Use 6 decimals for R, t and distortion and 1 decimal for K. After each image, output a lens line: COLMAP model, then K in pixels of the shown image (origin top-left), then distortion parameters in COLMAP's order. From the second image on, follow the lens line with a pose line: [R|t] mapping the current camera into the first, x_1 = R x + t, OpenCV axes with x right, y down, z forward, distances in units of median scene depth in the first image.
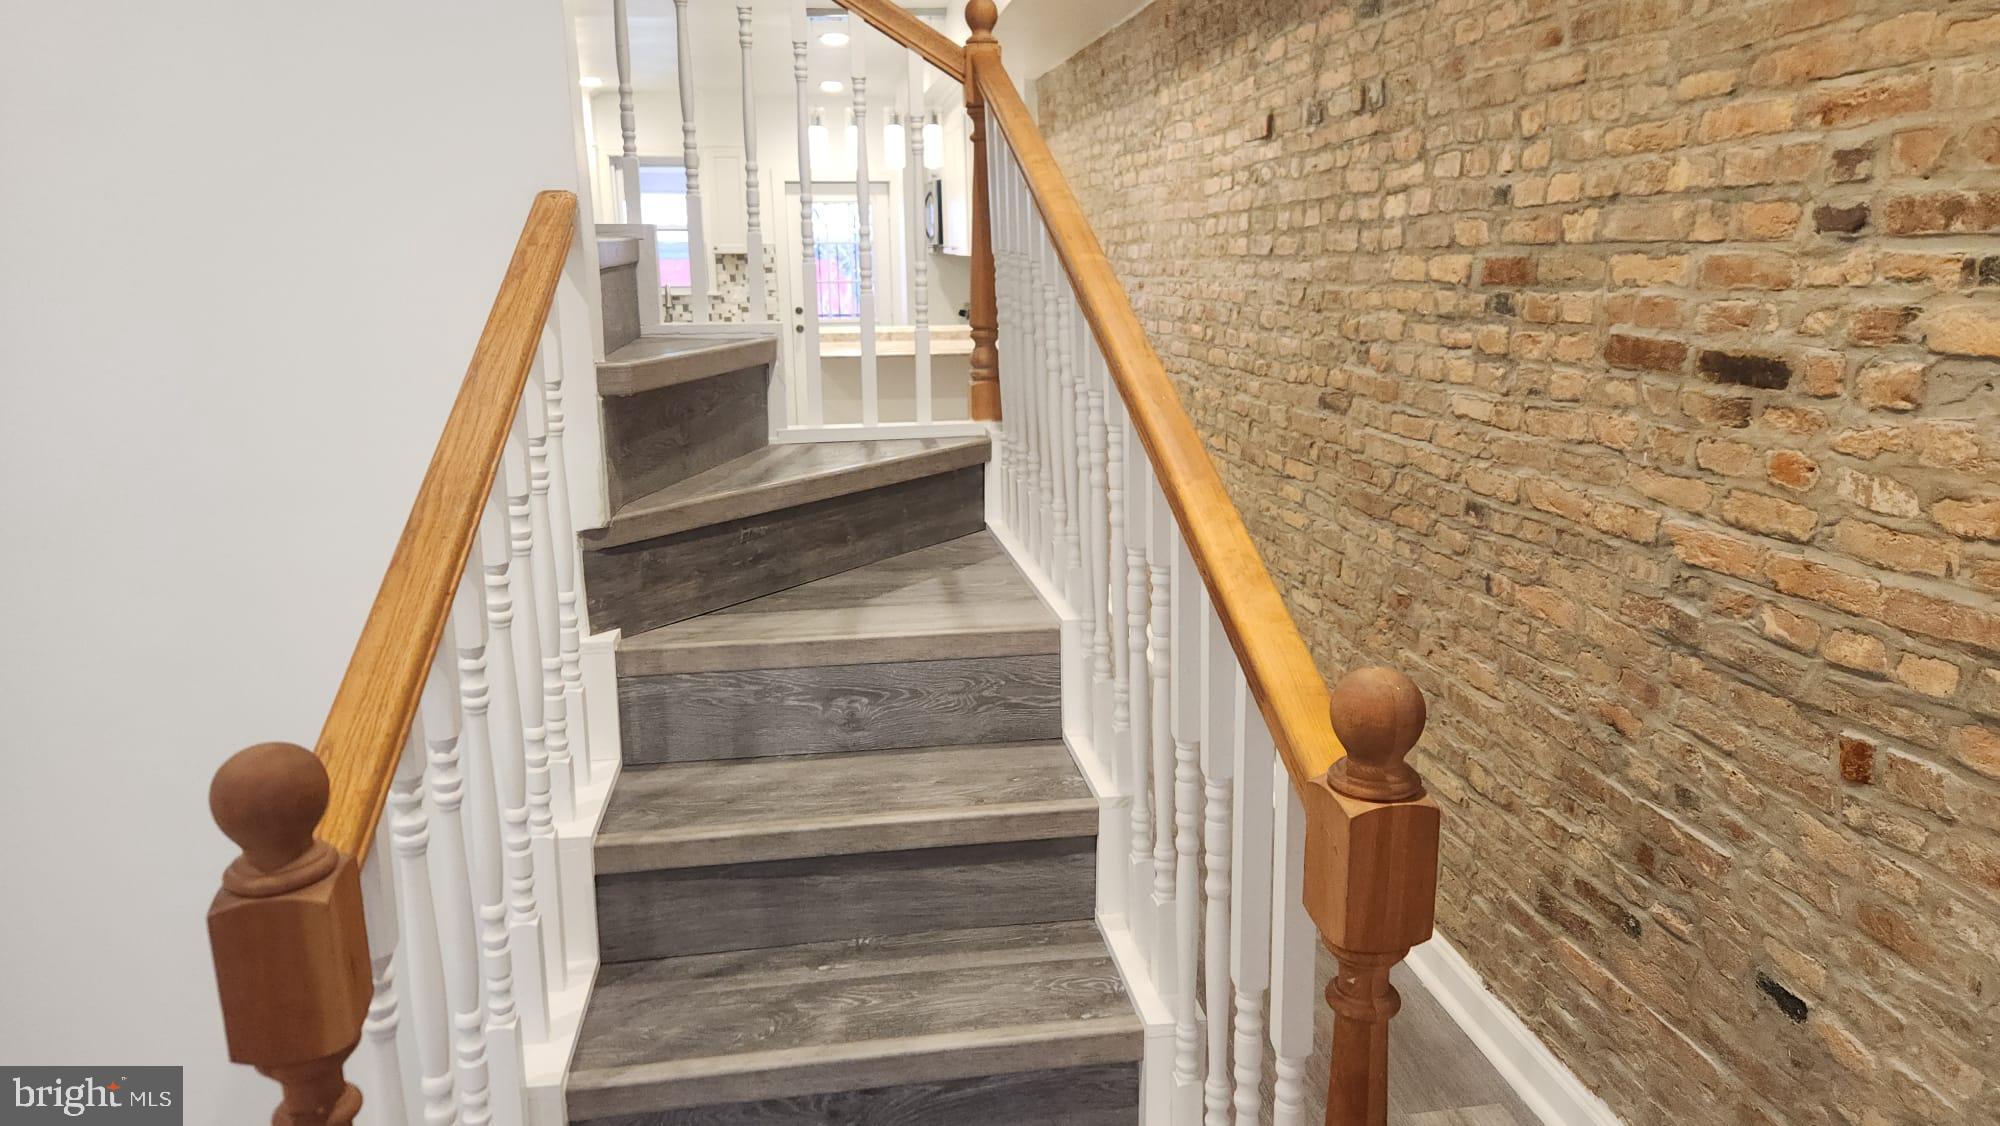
lens RADIAL K [[1310.4, 0, 1000.4], [0, 1310.4, 556.3], [0, 0, 1]] dist [0.063814, -0.042725]
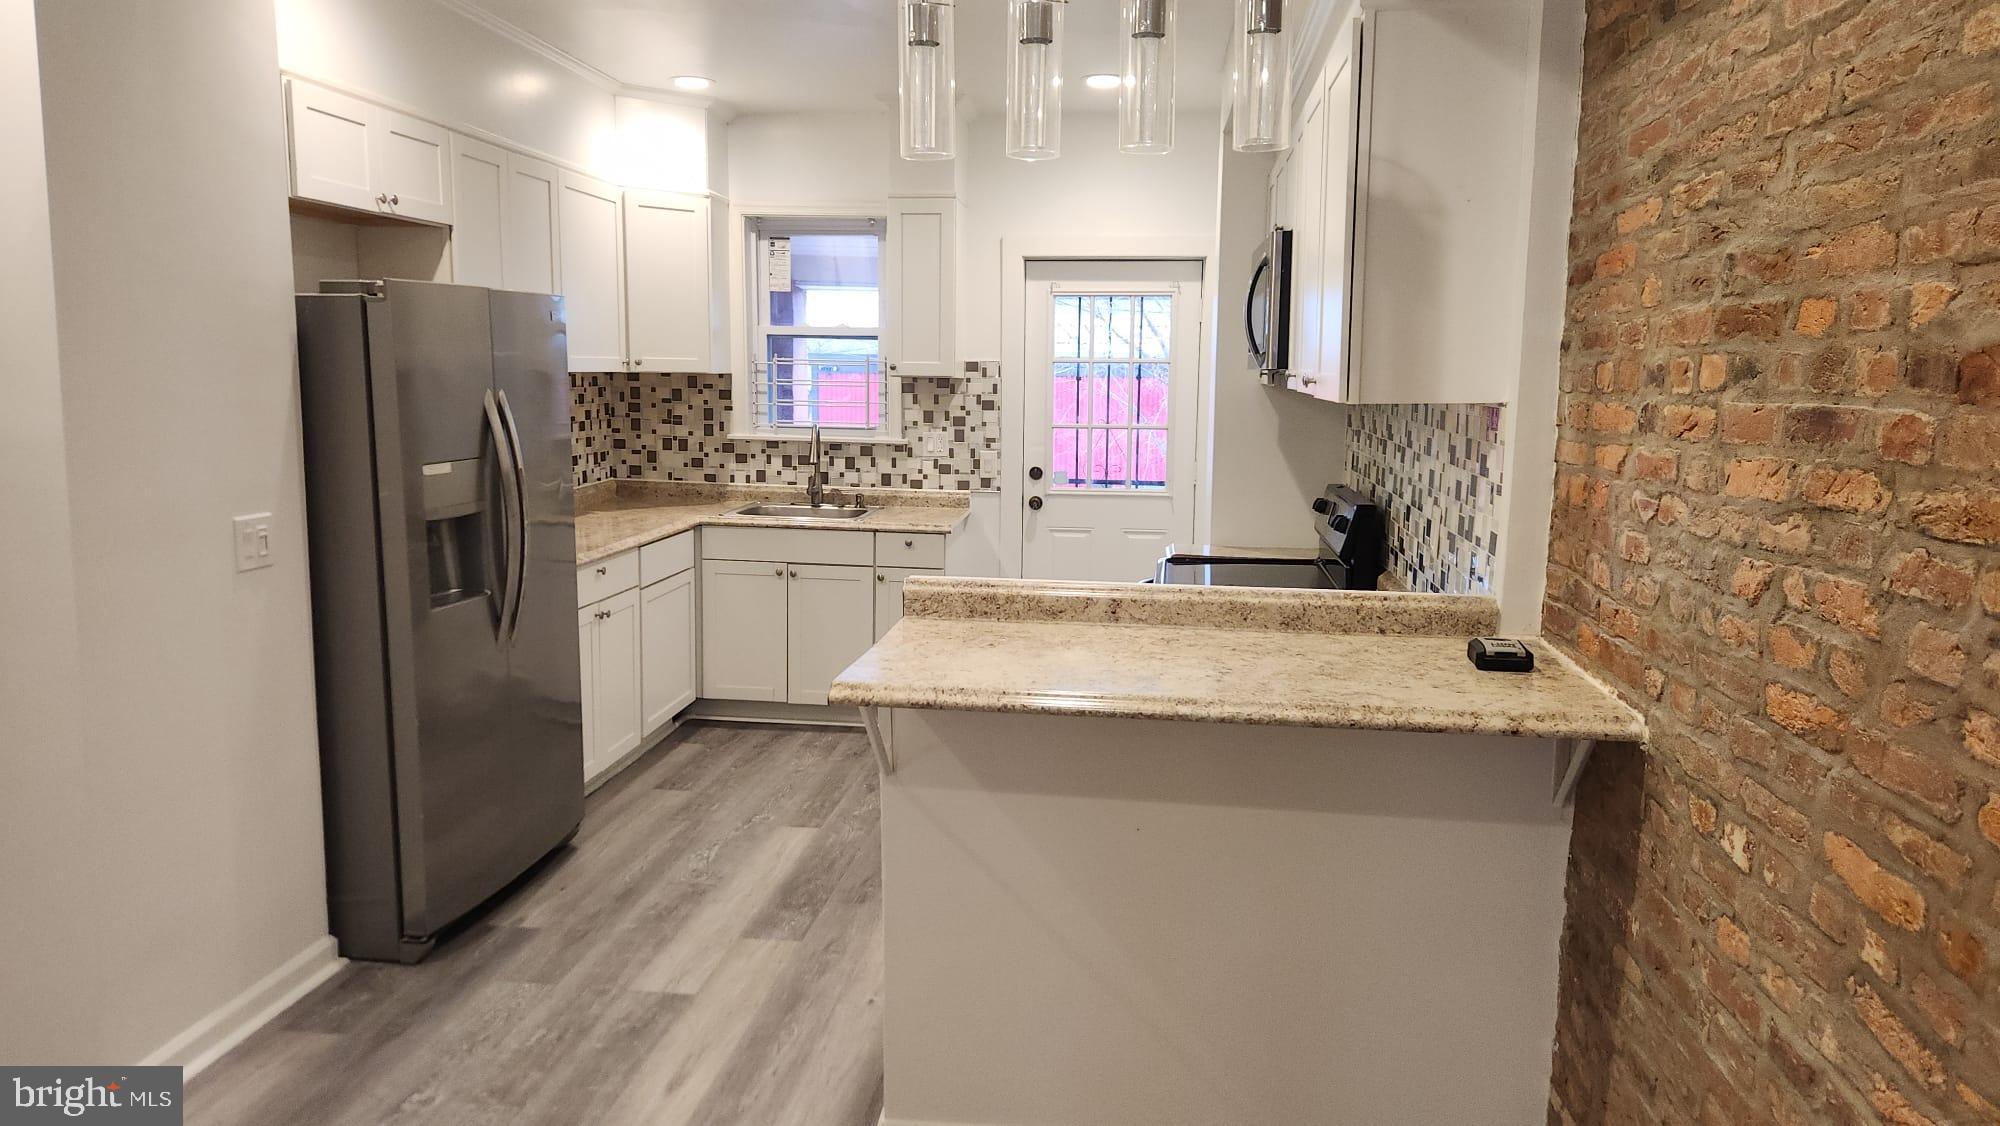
lens RADIAL K [[1310.4, 0, 1020.7], [0, 1310.4, 550.8], [0, 0, 1]] dist [0.063814, -0.042725]
pose [[0.967334, 0.055022, -0.247462, -0.064447], [-0.076730, 0.993922, -0.078944, -0.513572], [0.241615, 0.095353, 0.965676, 2.122778]]
